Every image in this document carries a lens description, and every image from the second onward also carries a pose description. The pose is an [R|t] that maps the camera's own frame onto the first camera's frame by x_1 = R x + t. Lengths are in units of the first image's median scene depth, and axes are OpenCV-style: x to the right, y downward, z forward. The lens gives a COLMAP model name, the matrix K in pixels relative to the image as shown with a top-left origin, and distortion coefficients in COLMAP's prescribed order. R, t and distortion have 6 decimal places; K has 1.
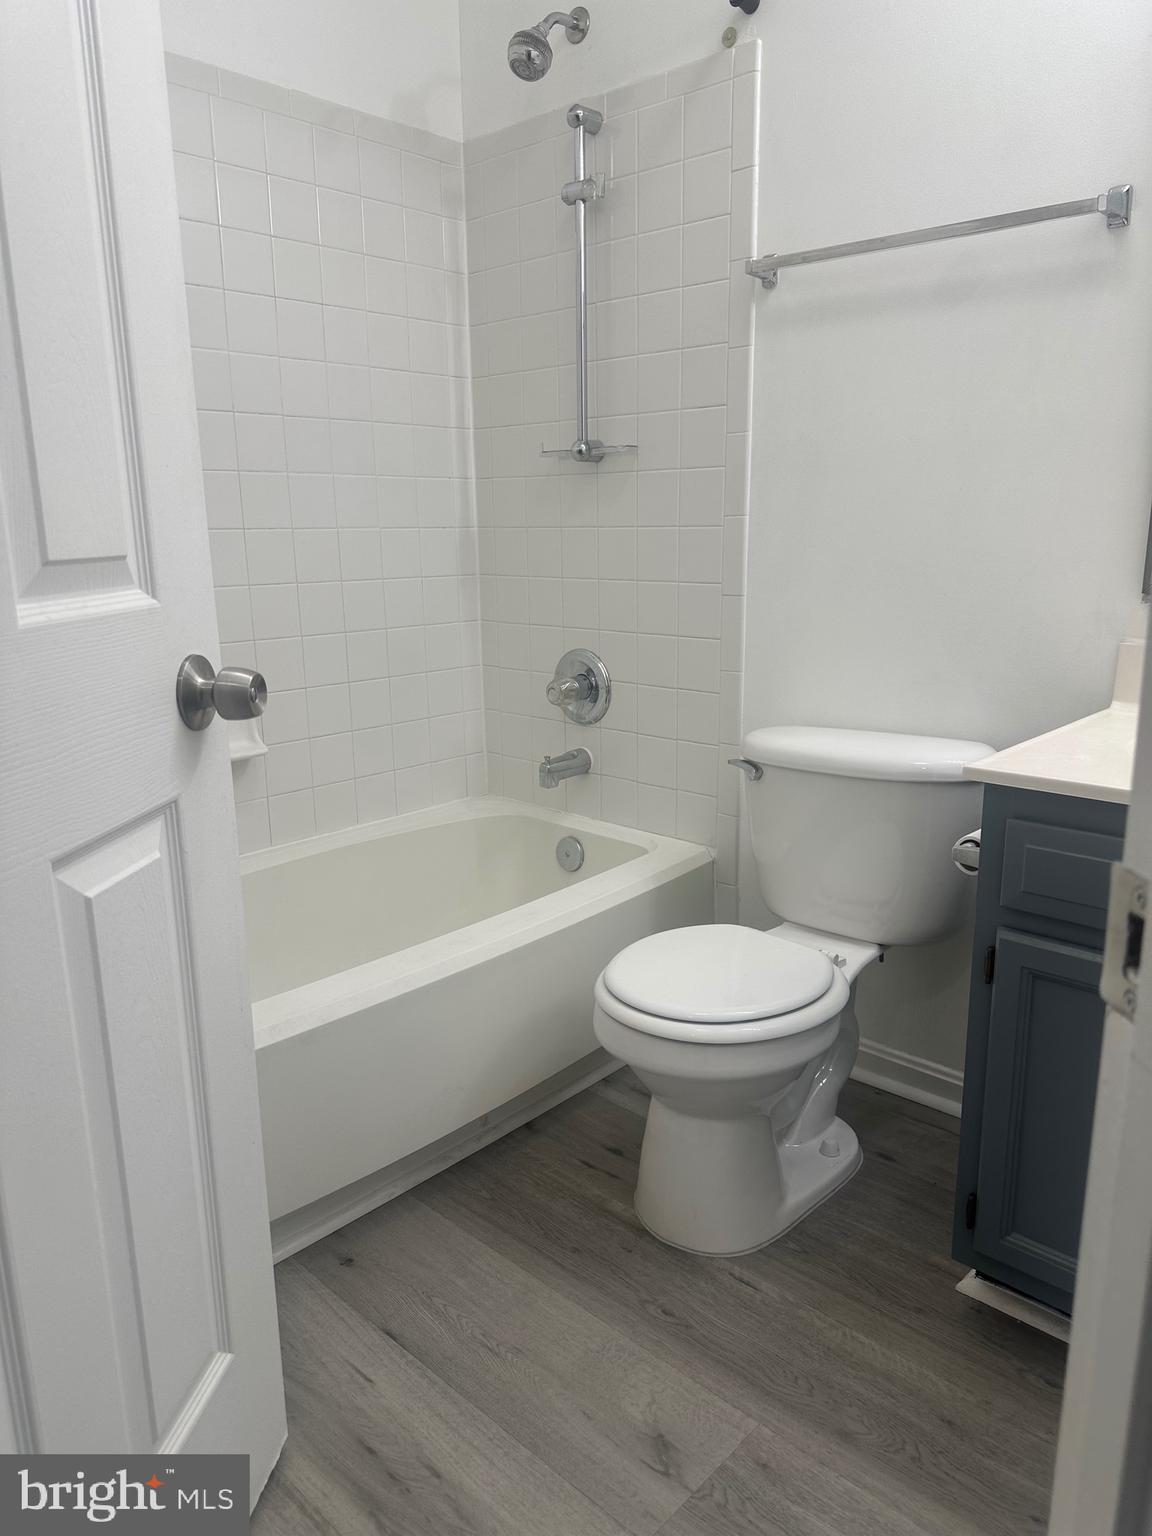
lens RADIAL K [[1072.8, 0, 578.7], [0, 1072.8, 774.2], [0, 0, 1]] dist [0.073840, -0.113258]
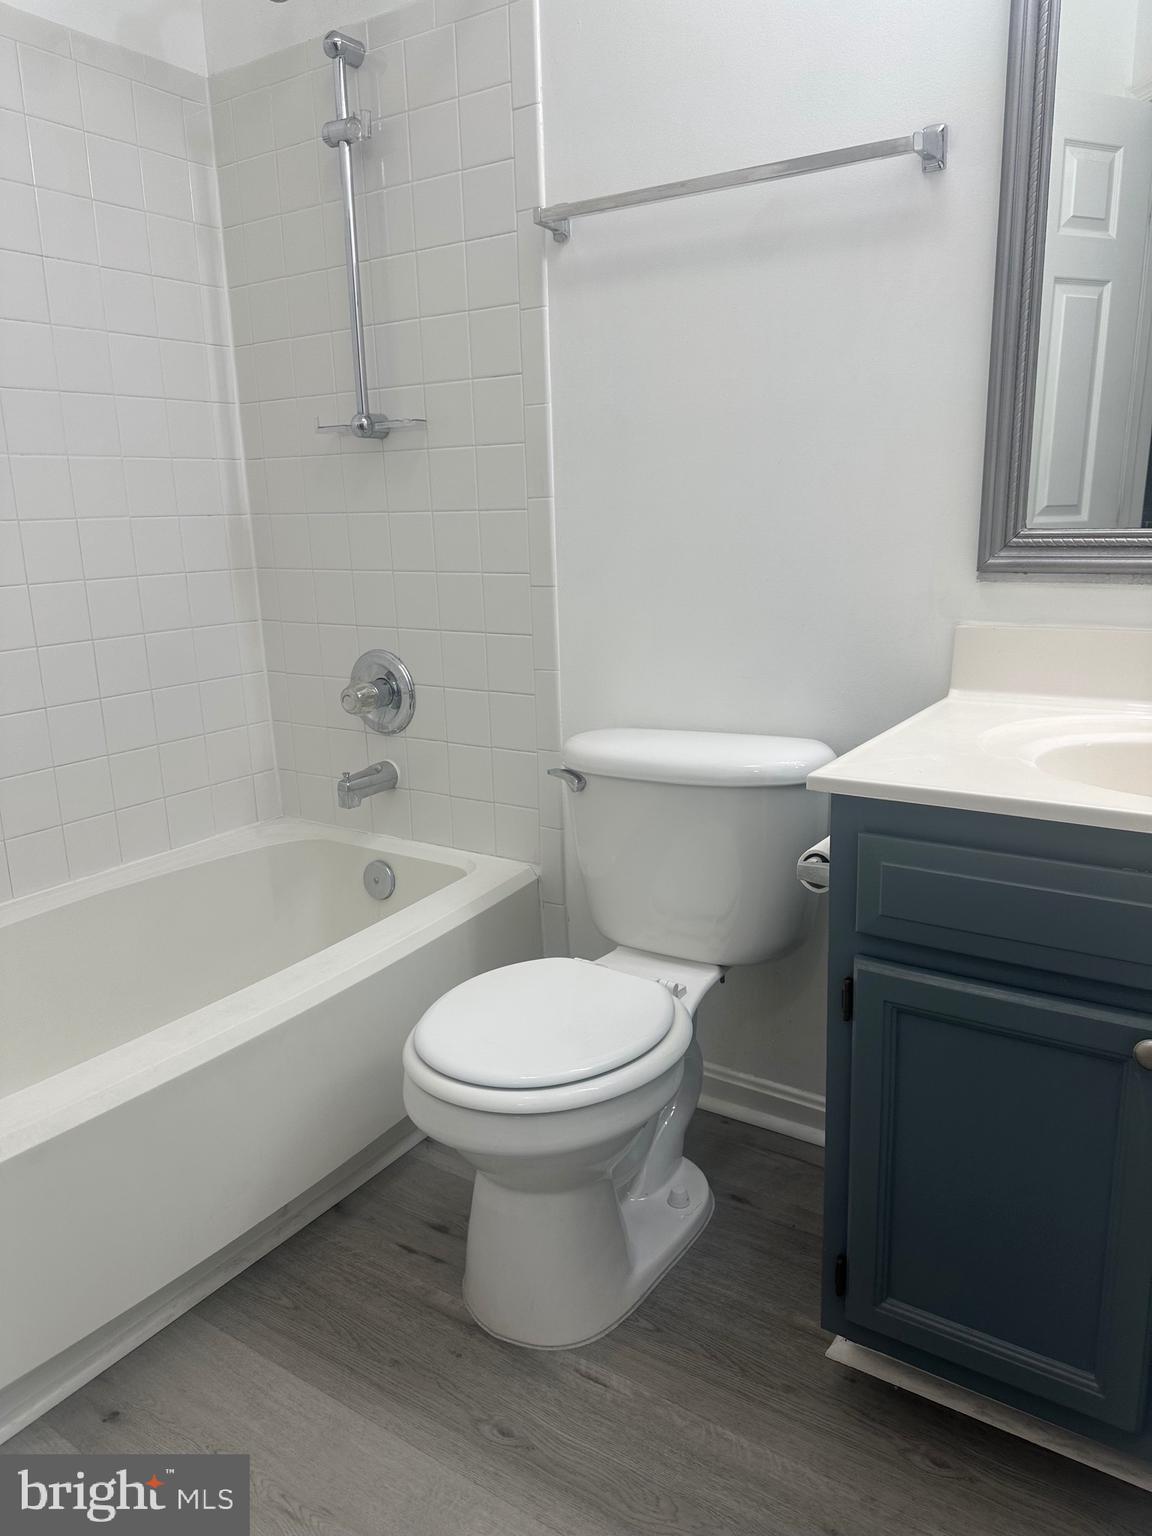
lens RADIAL K [[1077.4, 0, 577.6], [0, 1077.4, 772.8], [0, 0, 1]] dist [0.035274, -0.039626]
pose [[0.985924, -0.054022, 0.158227, 0.026216], [0.053384, 0.998540, 0.008286, -0.019473], [-0.158444, 0.000278, 0.987368, 0.127330]]
